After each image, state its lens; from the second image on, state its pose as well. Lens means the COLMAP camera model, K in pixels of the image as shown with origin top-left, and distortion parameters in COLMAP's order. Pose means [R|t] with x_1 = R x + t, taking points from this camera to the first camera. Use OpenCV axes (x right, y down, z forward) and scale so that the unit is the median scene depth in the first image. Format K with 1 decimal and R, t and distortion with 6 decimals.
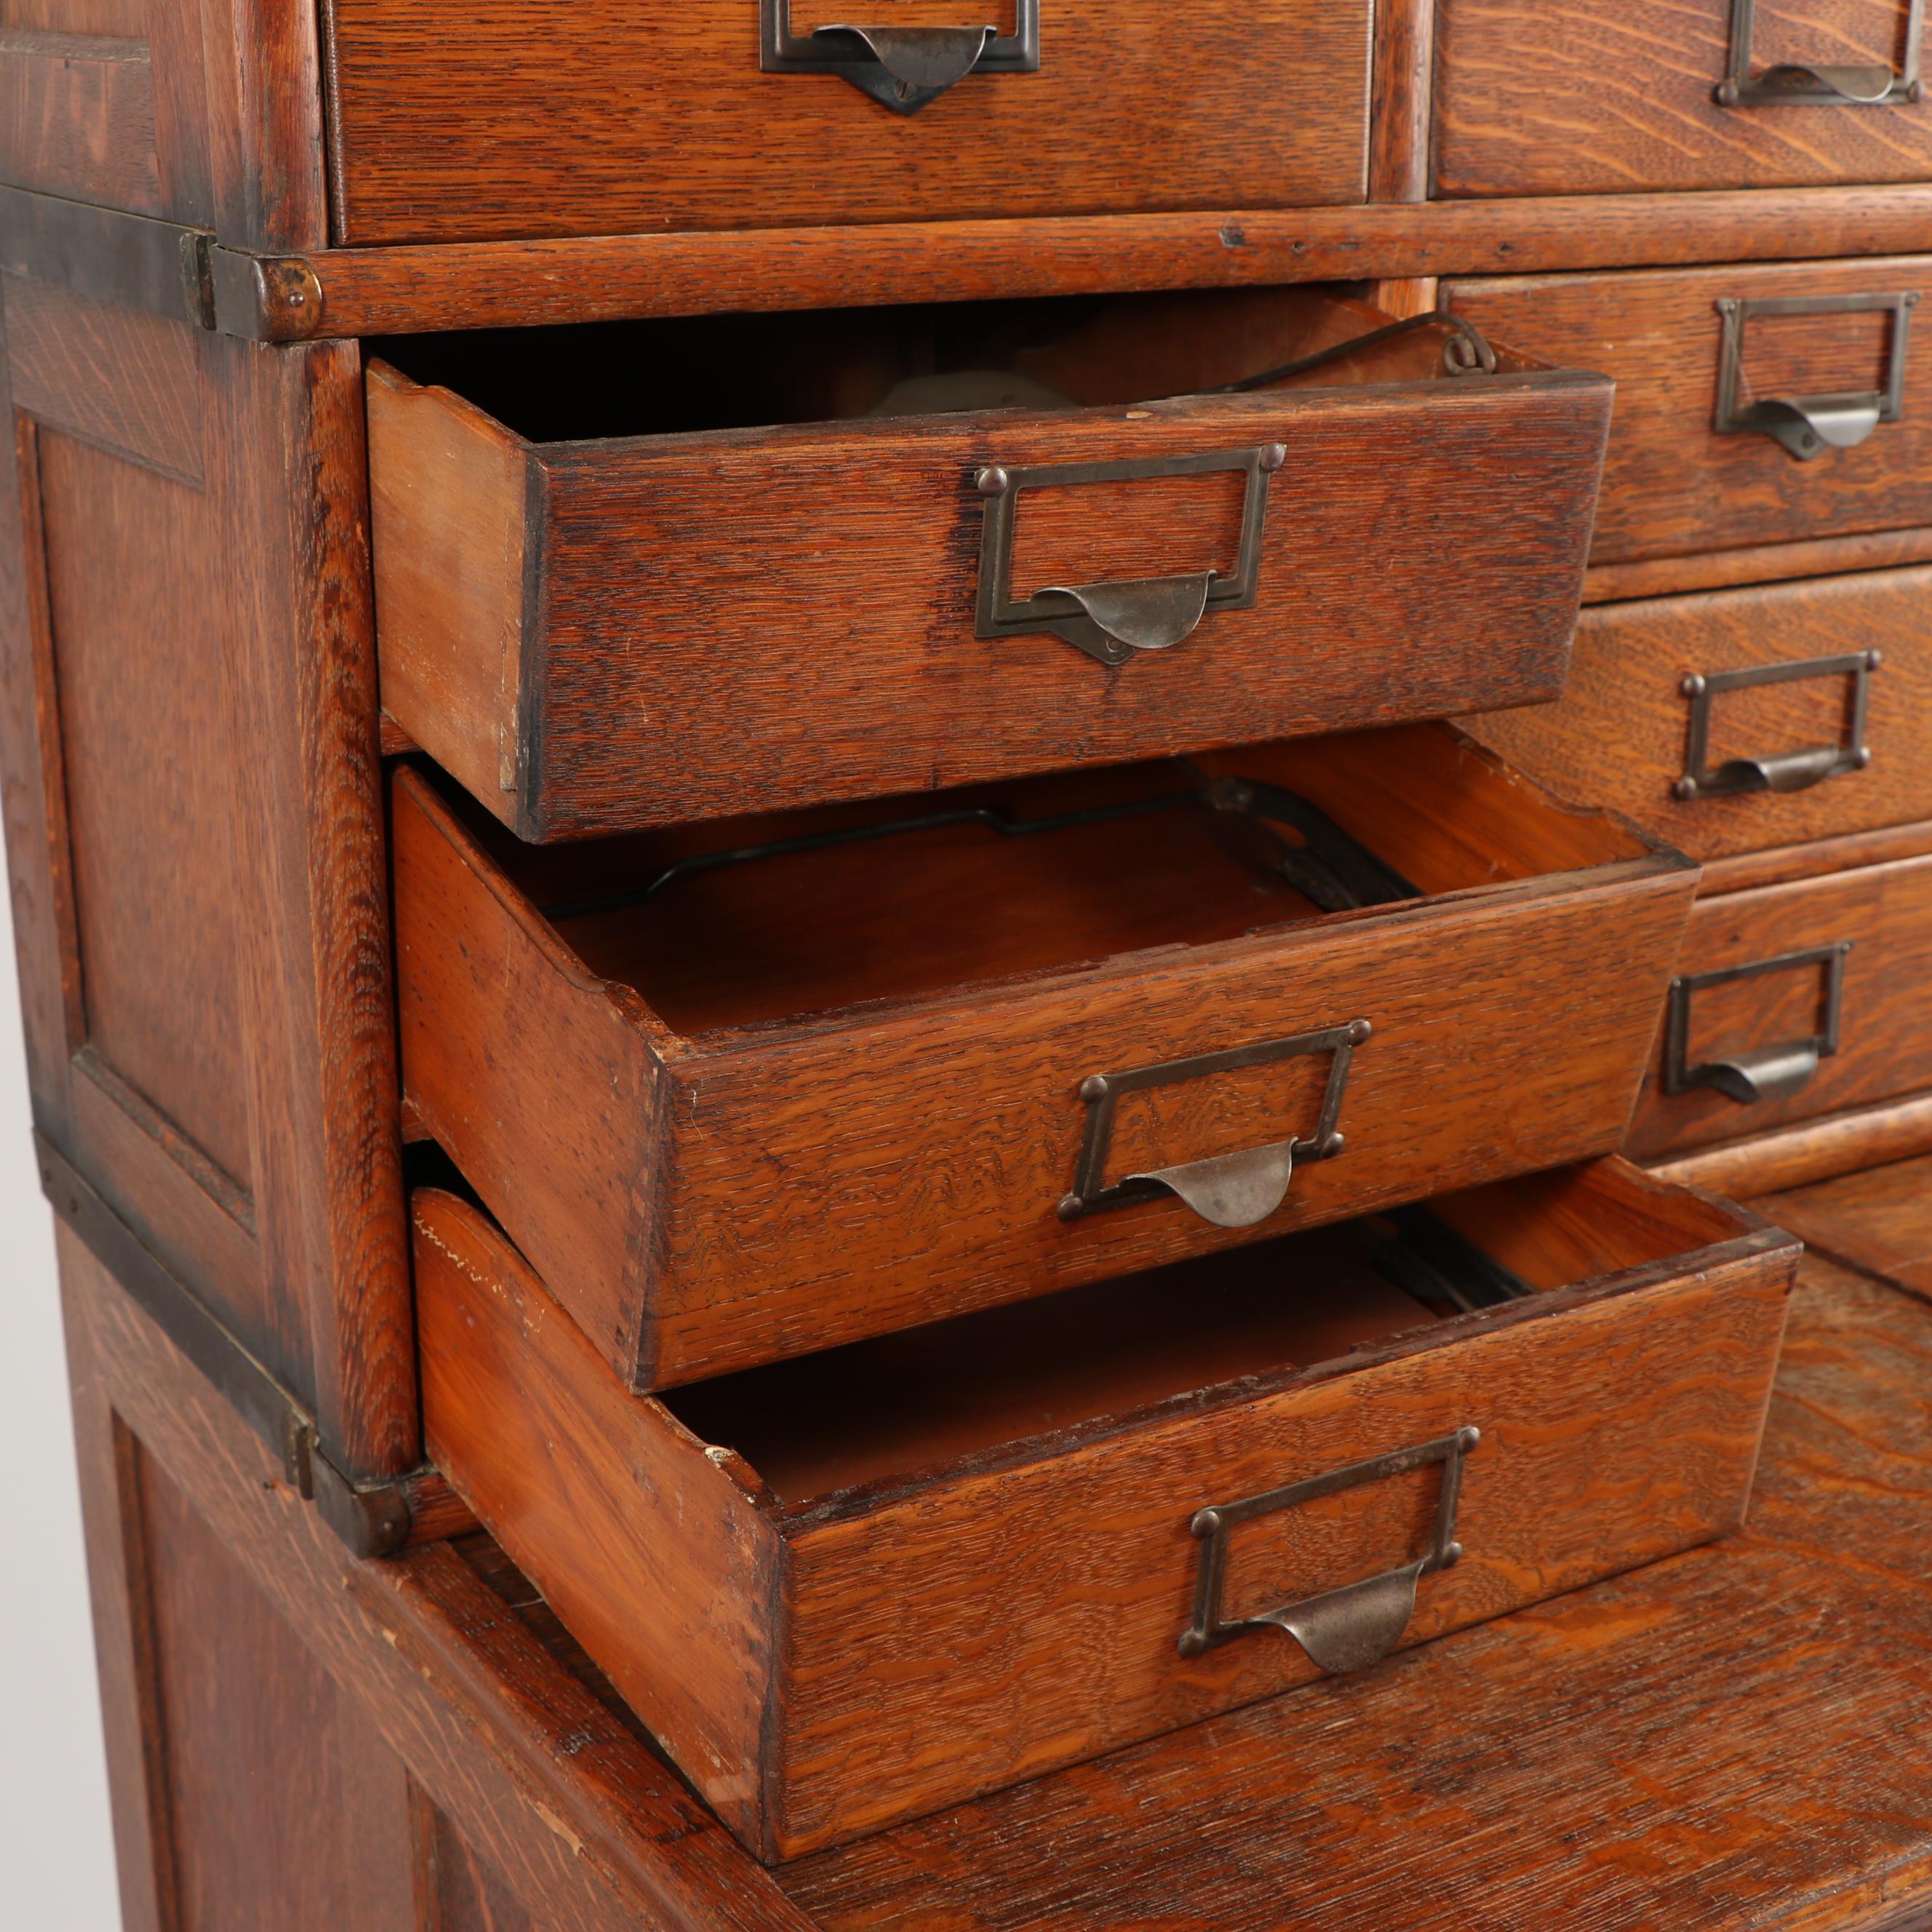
lens RADIAL K [[3152.5, 0, 967.4], [0, 3152.5, 1020.9], [0, 0, 1]] dist [-0.085593, 0.153886]
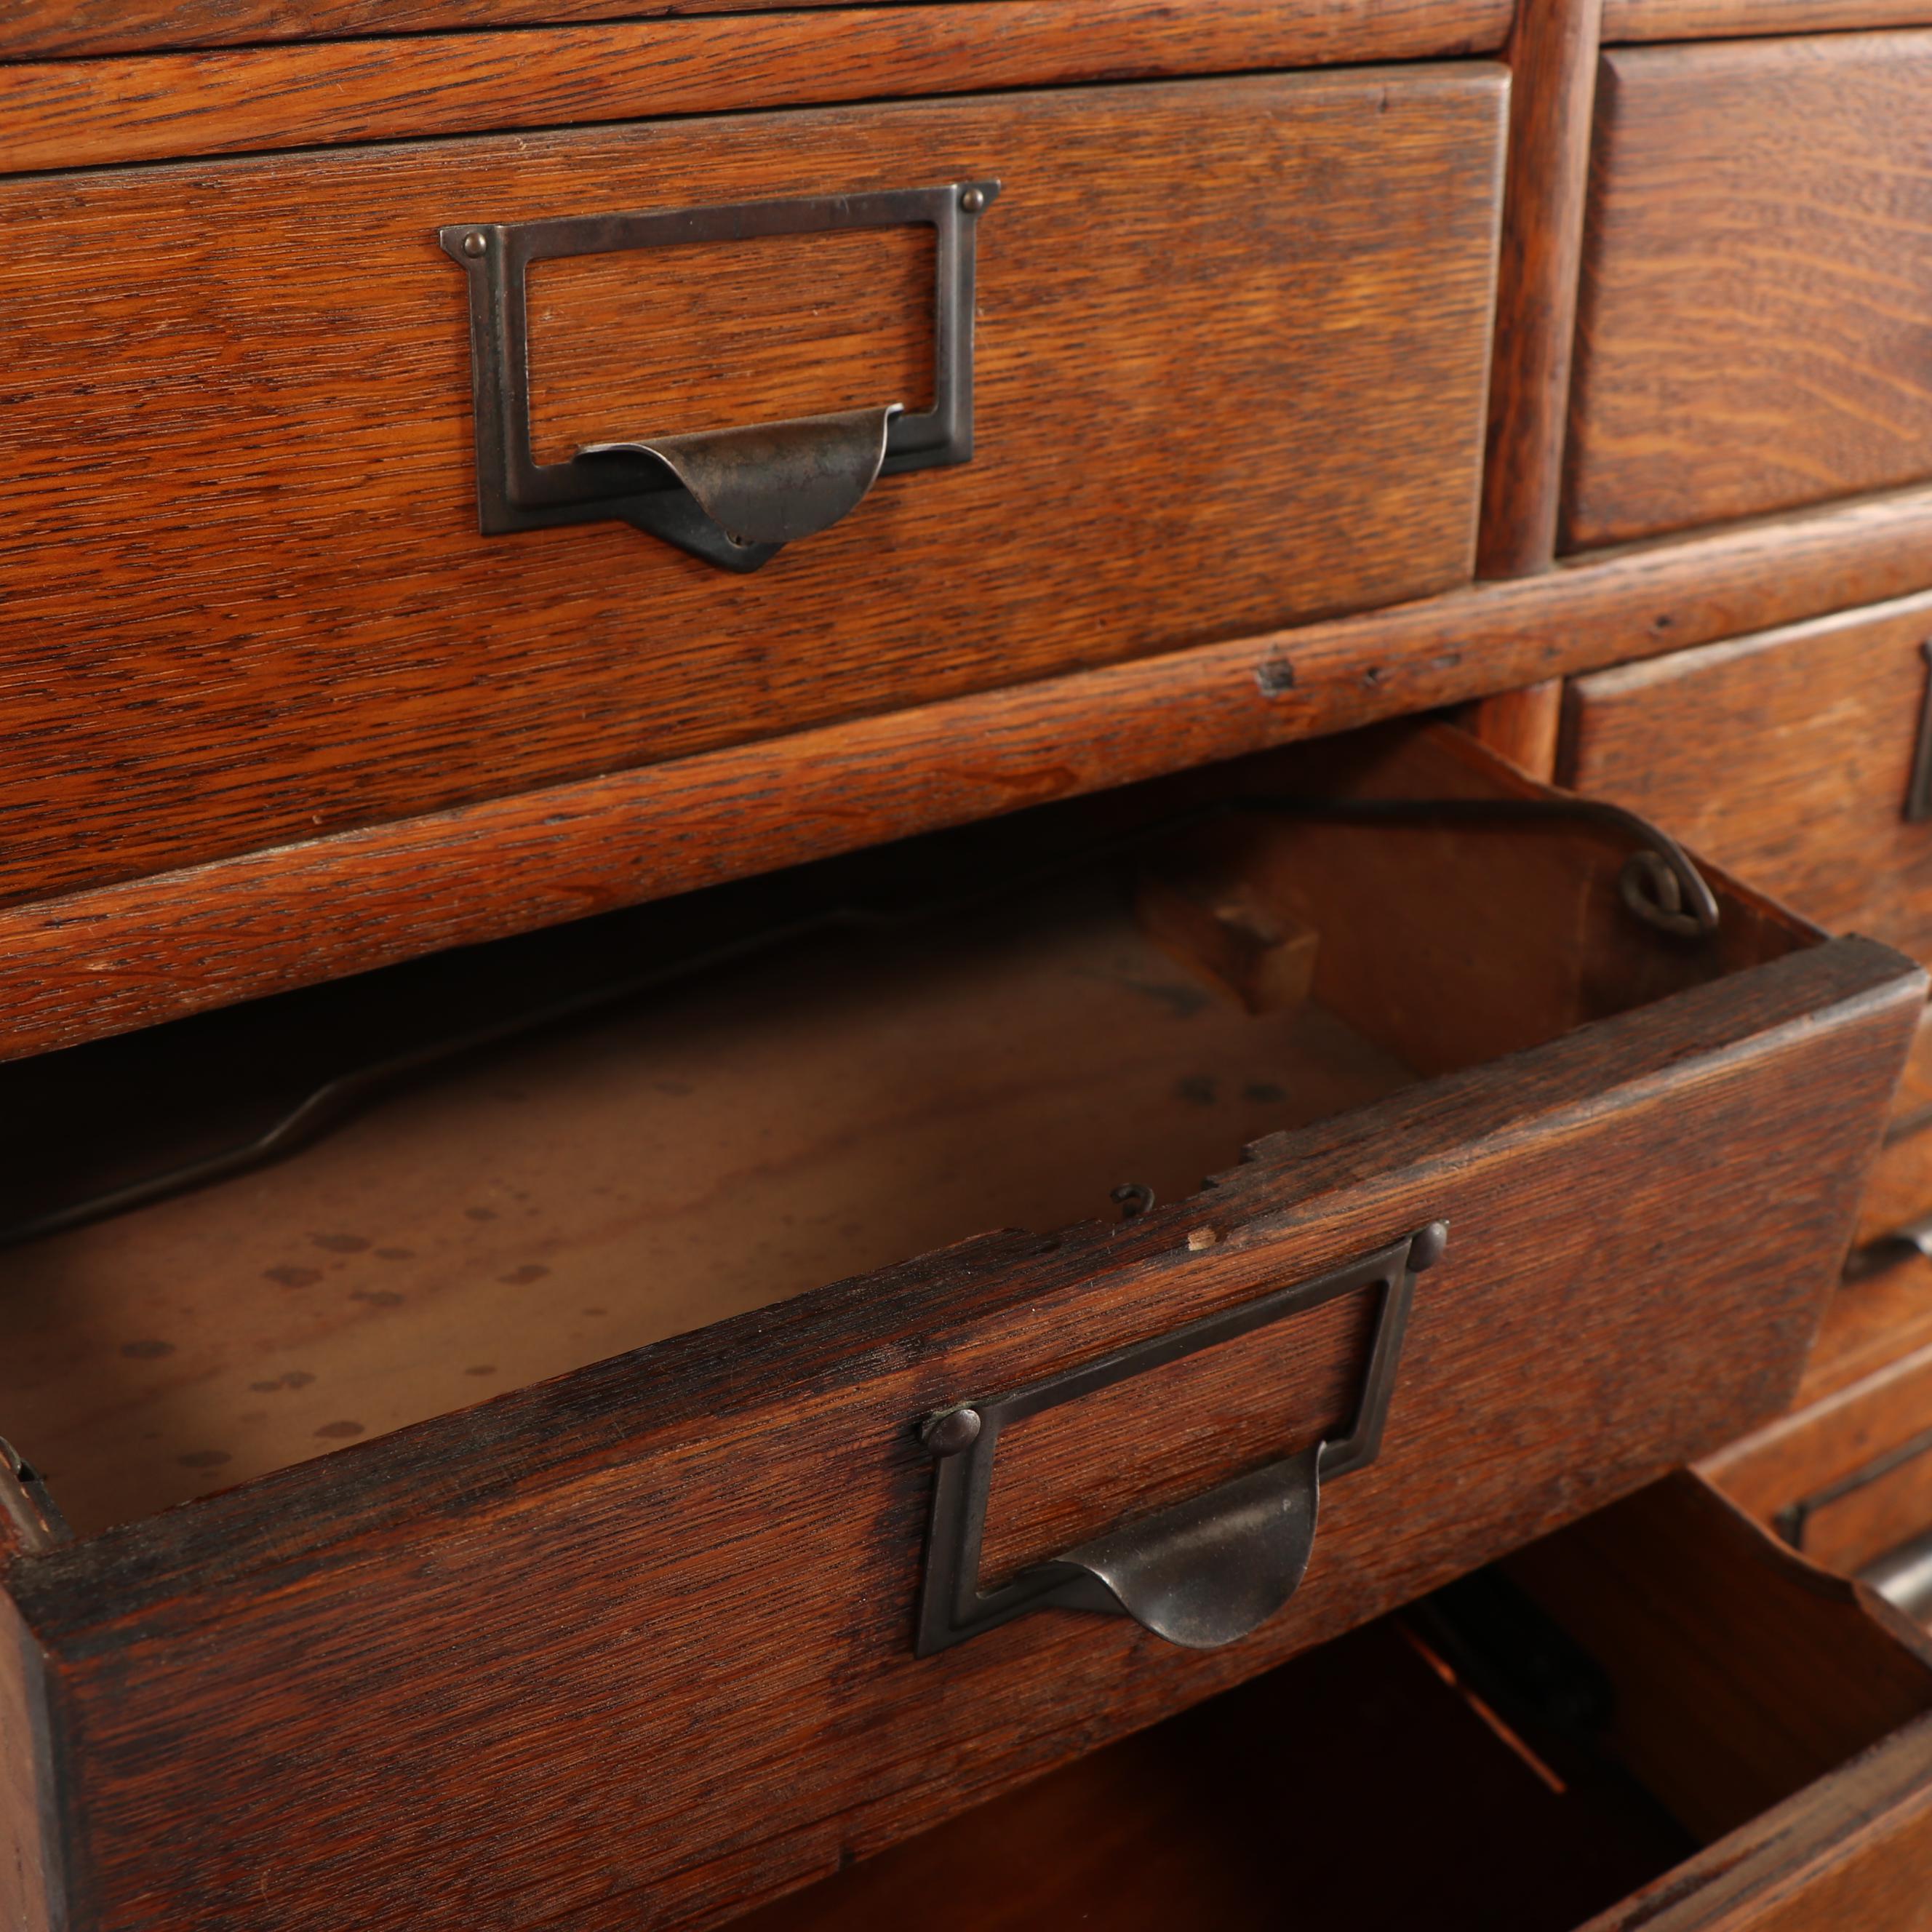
lens RADIAL K [[2887.1, 0, 964.7], [0, 2887.1, 1006.1], [0, 0, 1]] dist [-0.139725, 0.193388]
pose [[0.995813, -0.026915, 0.087367, -0.026688], [0.017175, 0.993741, 0.110382, -0.259864], [-0.089791, -0.108420, 0.990042, 0.467077]]
